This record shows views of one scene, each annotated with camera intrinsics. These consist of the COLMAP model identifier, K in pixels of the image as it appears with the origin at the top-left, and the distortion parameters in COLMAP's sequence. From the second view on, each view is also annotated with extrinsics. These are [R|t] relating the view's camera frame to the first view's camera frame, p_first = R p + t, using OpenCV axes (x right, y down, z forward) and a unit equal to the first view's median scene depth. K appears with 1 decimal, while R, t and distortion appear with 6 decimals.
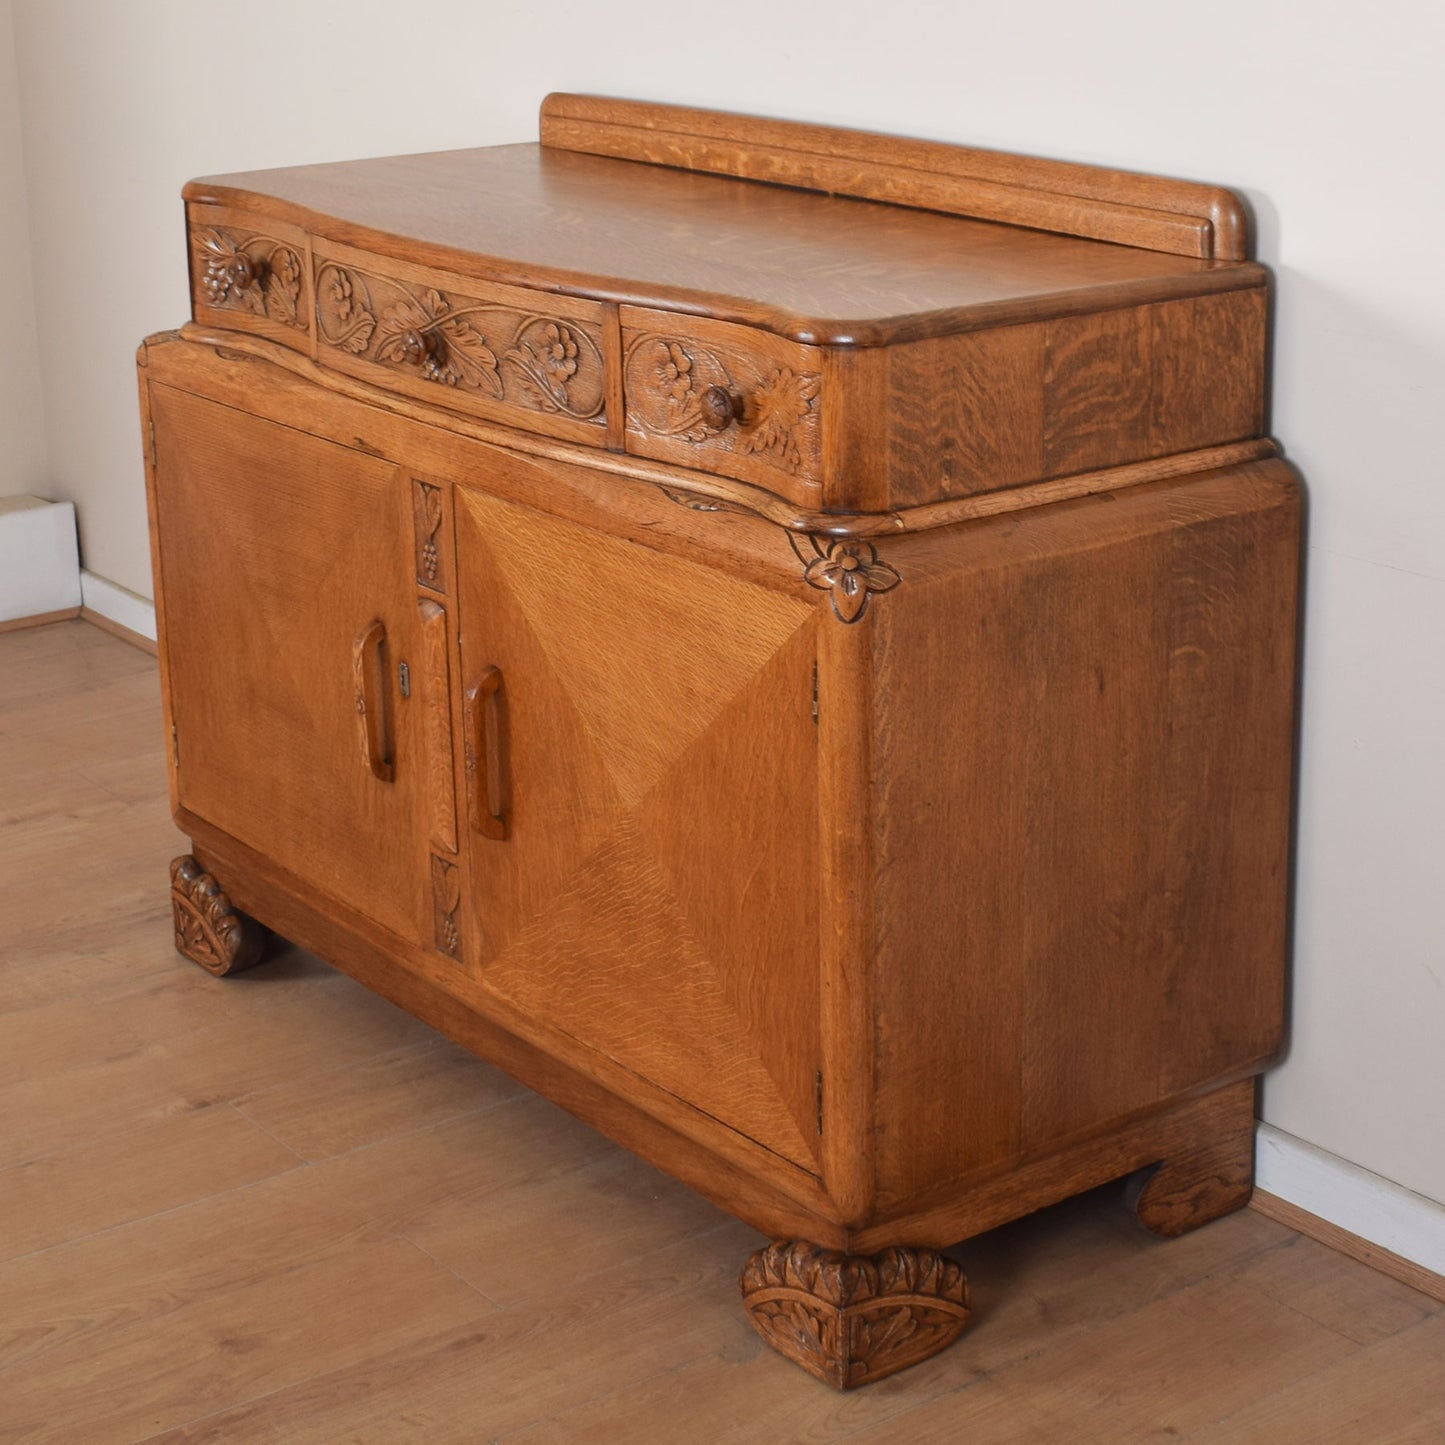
lens RADIAL K [[2979.3, 0, 820.6], [0, 2979.3, 614.9], [0, 0, 1]] dist [-0.090832, 0.000000]
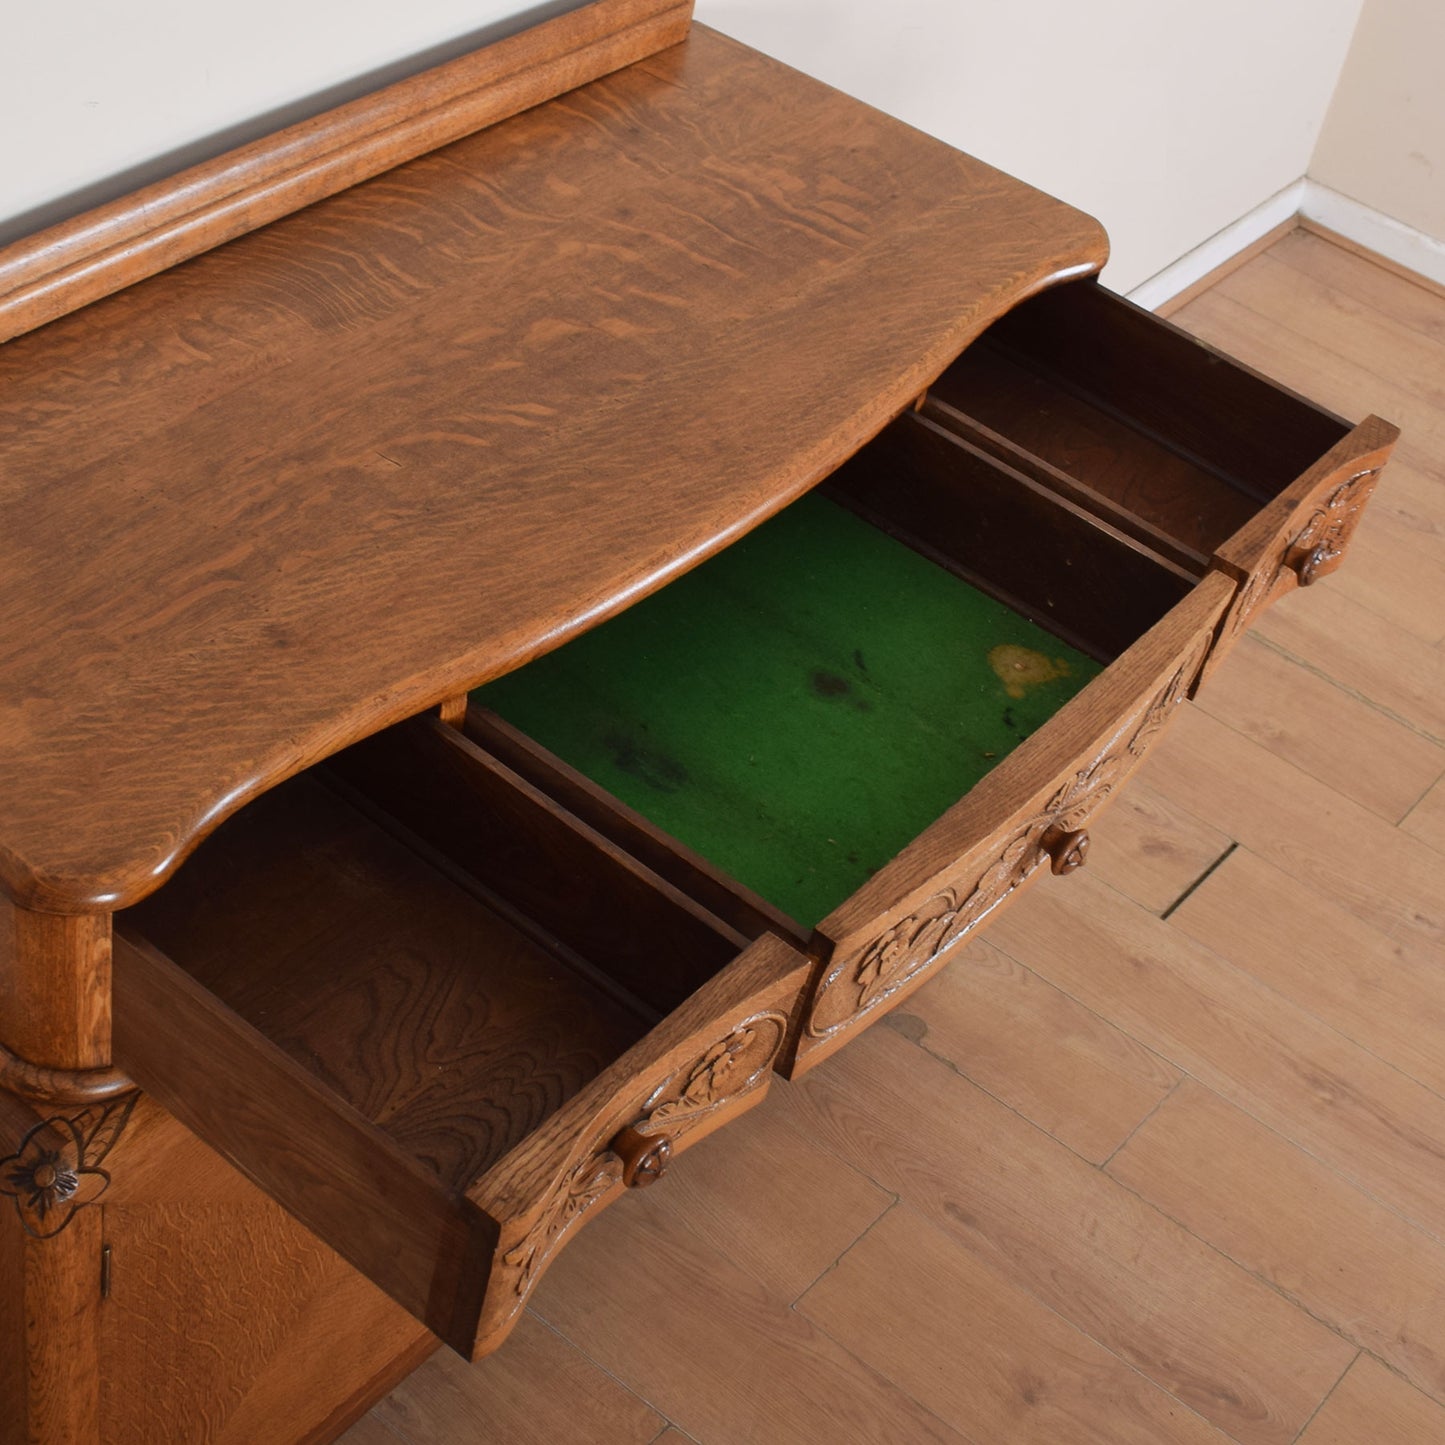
lens RADIAL K [[2548.6, 0, 634.2], [0, 2548.6, 671.4], [0, 0, 1]] dist [-0.112023, 0.000000]
pose [[-0.220749, -0.651194, 0.726097, -0.640711], [0.126835, 0.718974, 0.683366, -0.558555], [-0.967049, 0.242947, -0.076118, 1.123993]]
